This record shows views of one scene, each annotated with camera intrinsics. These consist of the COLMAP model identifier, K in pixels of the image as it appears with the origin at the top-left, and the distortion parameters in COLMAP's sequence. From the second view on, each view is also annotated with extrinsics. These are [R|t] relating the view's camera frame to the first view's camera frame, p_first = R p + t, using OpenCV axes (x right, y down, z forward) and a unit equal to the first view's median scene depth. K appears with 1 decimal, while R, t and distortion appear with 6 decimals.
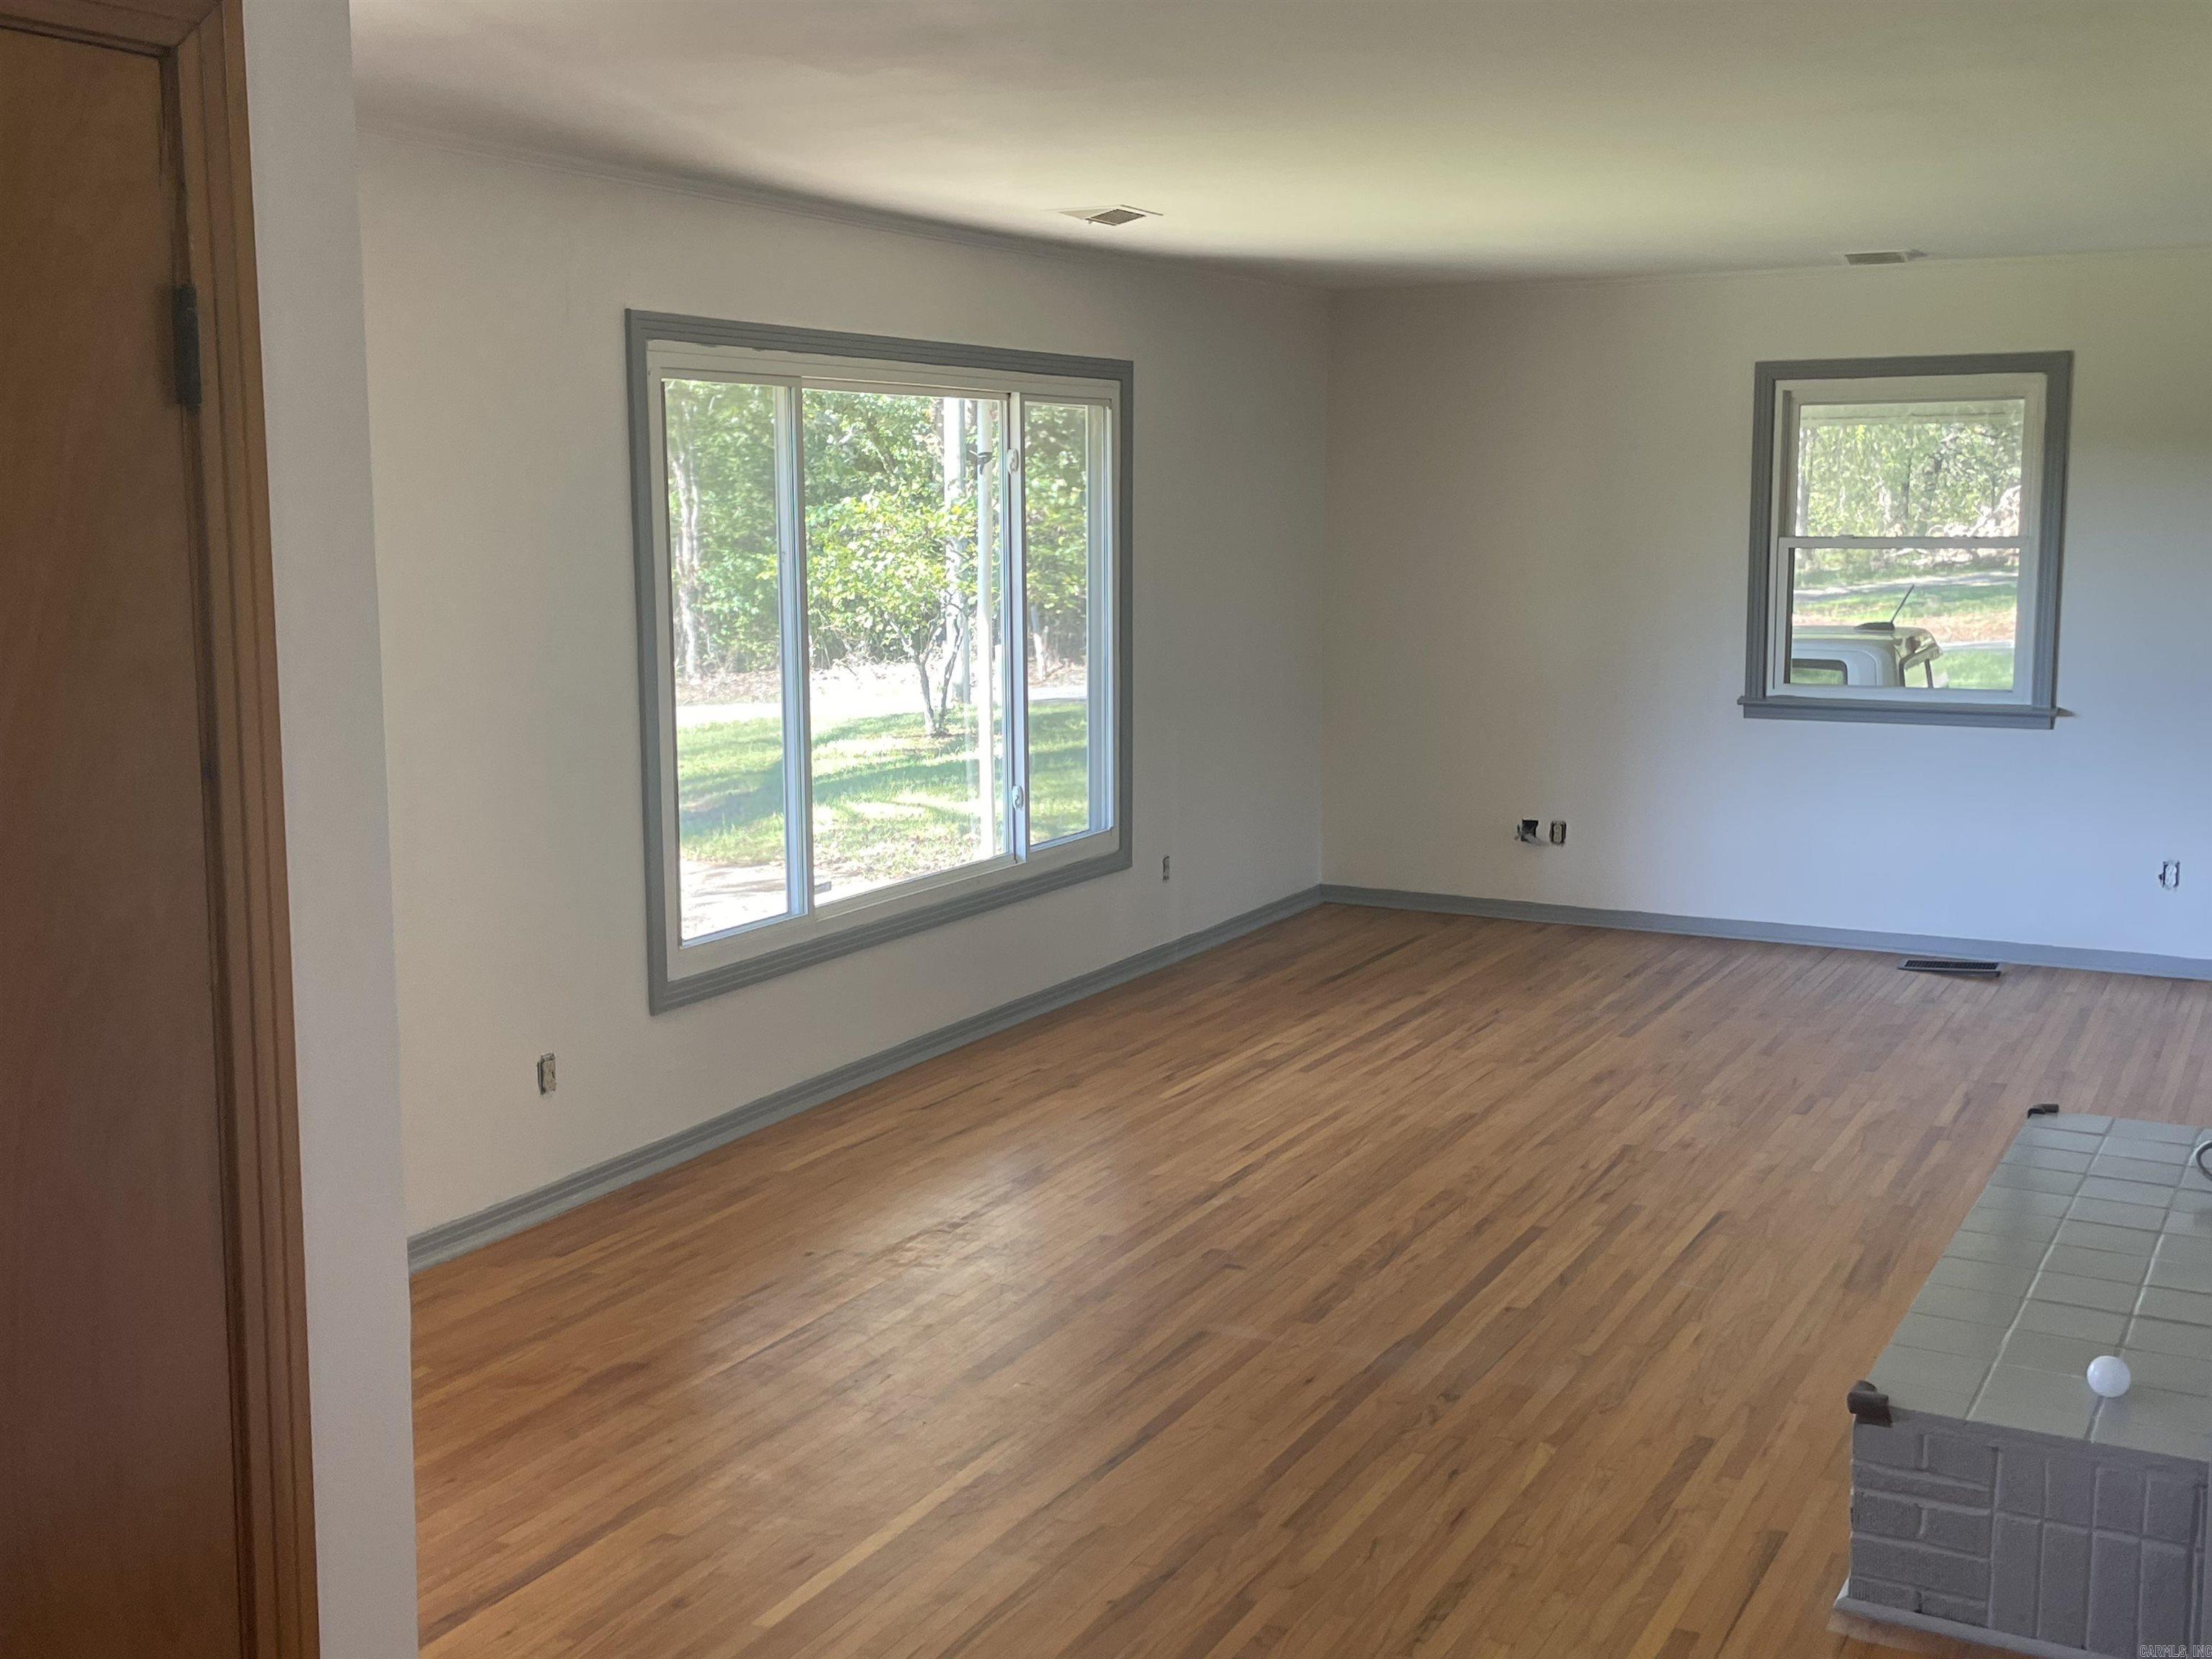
lens RADIAL K [[2405.7, 0, 1075.5], [0, 2405.7, 826.2], [0, 0, 1]] dist [0.141809, -0.269955]
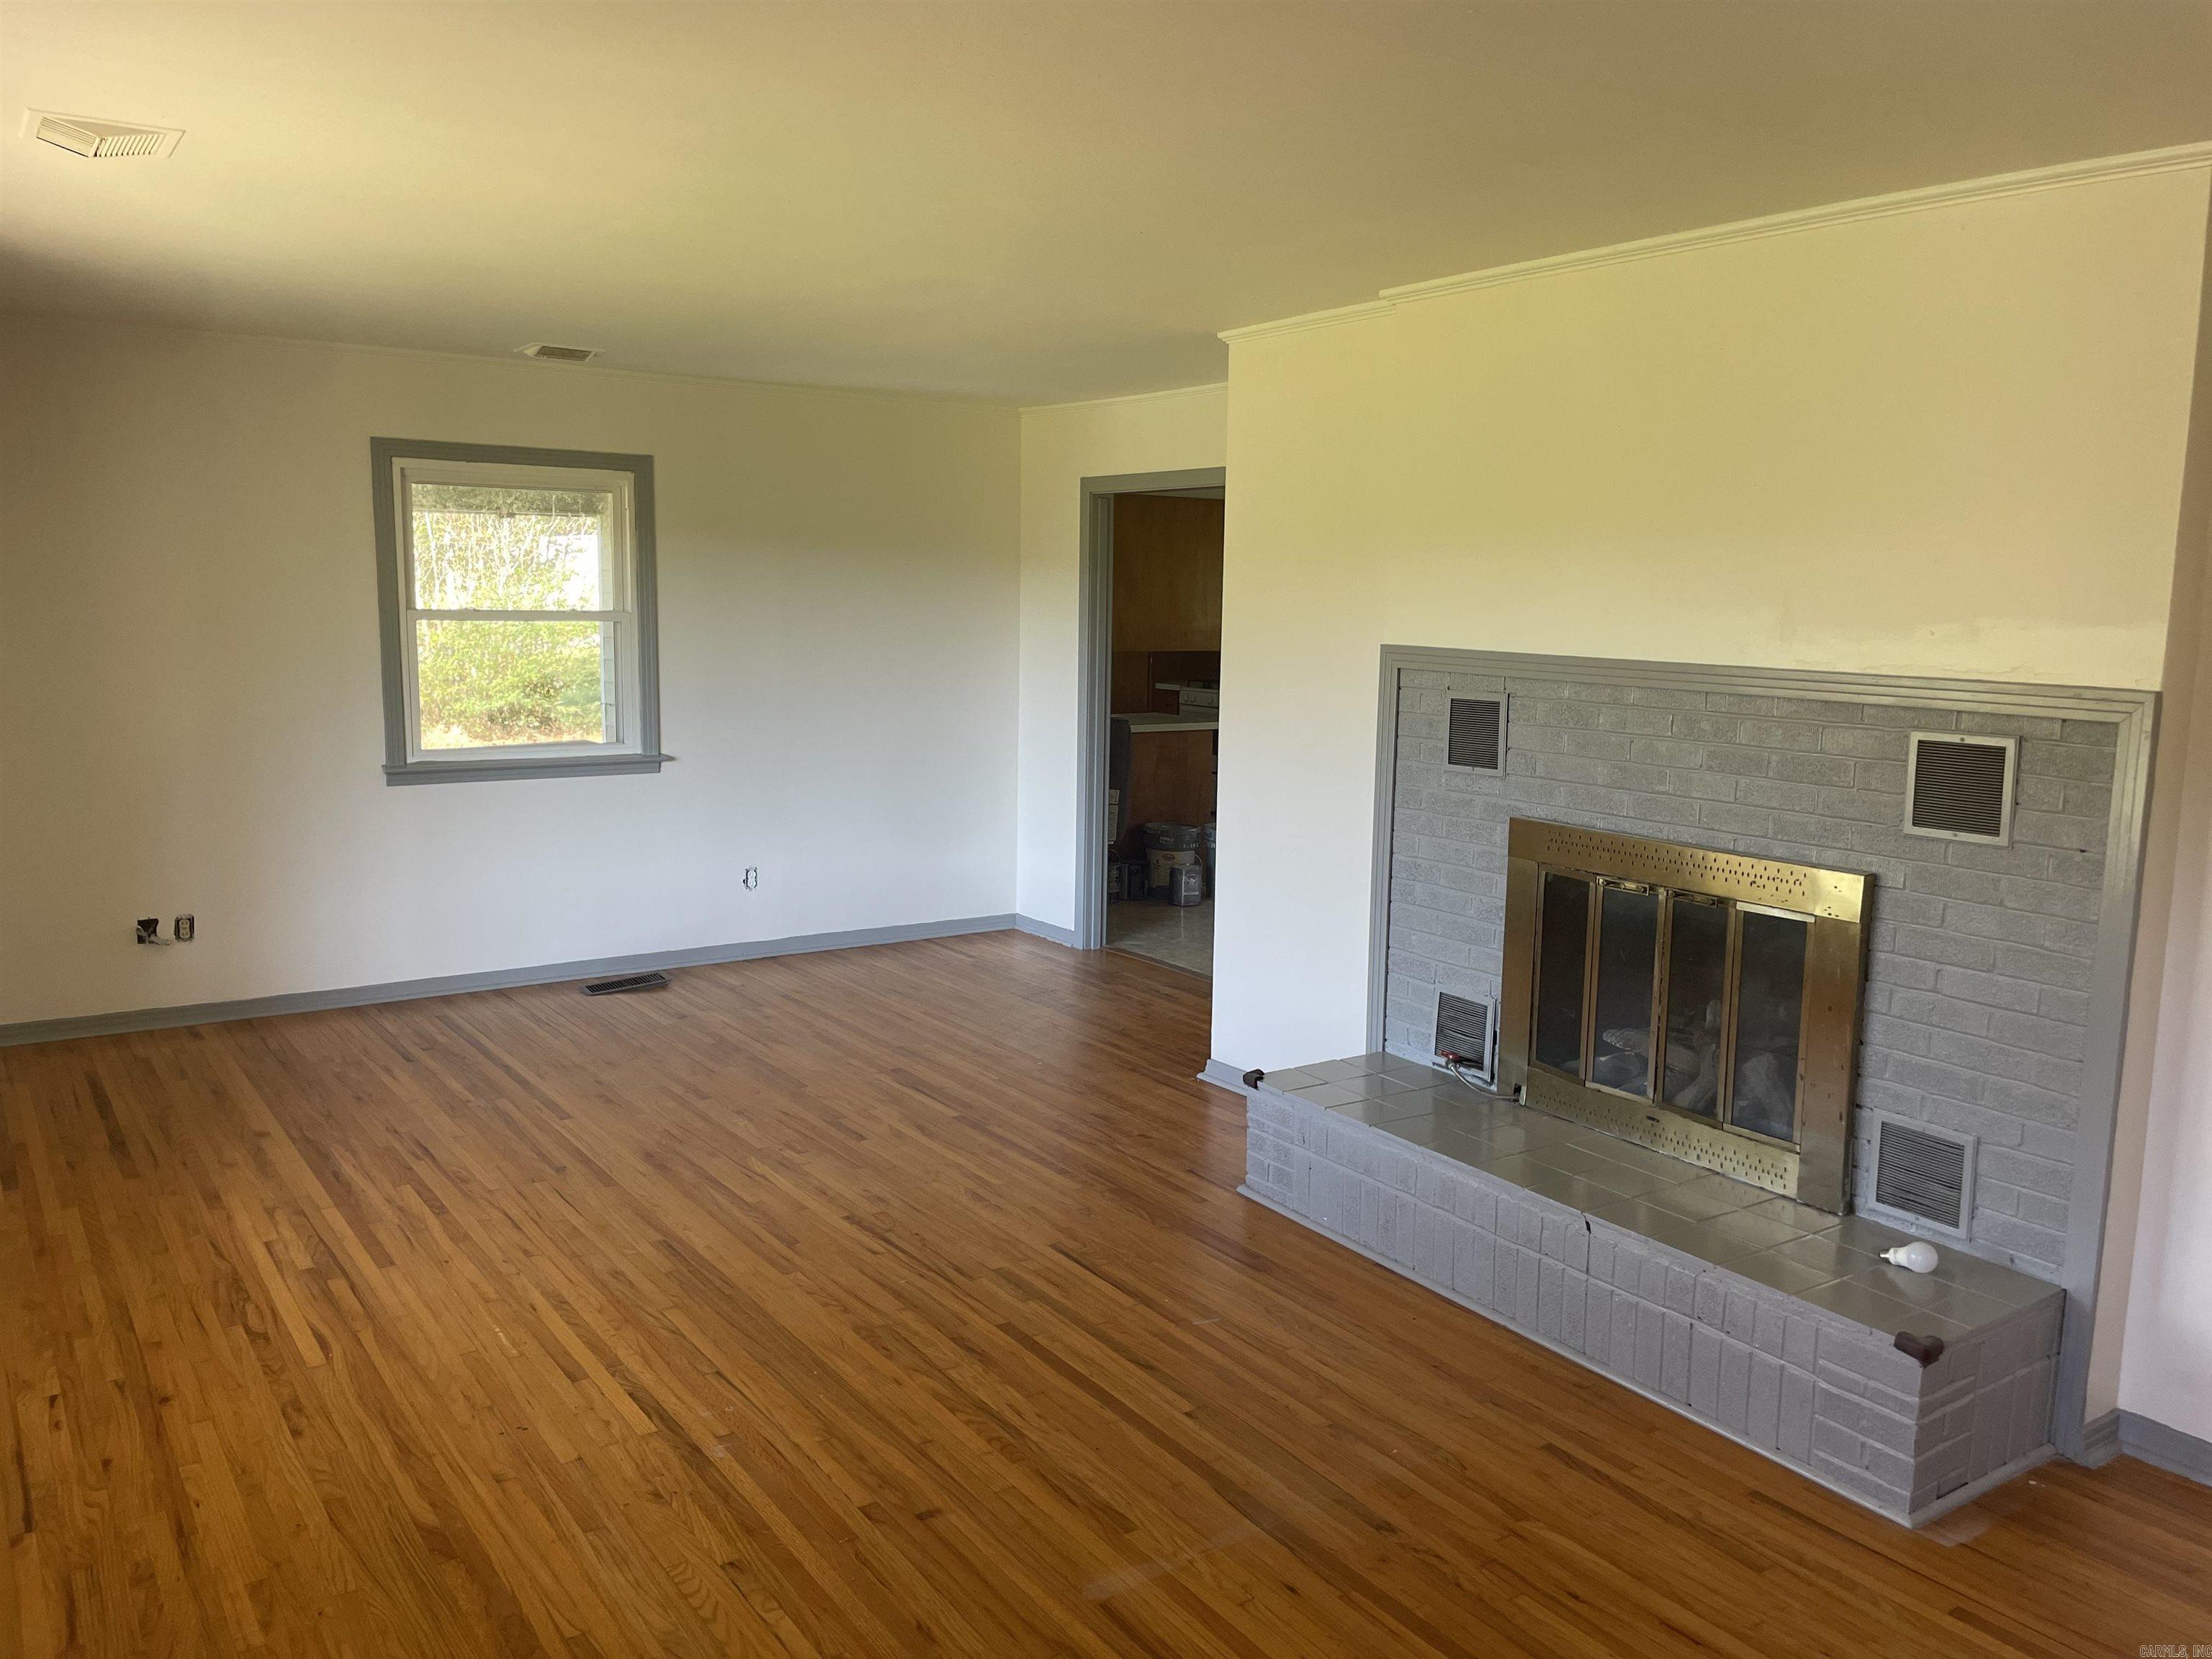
lens RADIAL K [[1701.6, 0, 1116.9], [0, 1701.6, 818.4], [0, 0, 1]] dist [0.083584, -0.123281]
pose [[0.441458, -0.110488, 0.890453, -0.309349], [0.106892, 0.991799, 0.070069, -0.064521], [-0.890892, 0.064250, 0.449648, 0.527164]]
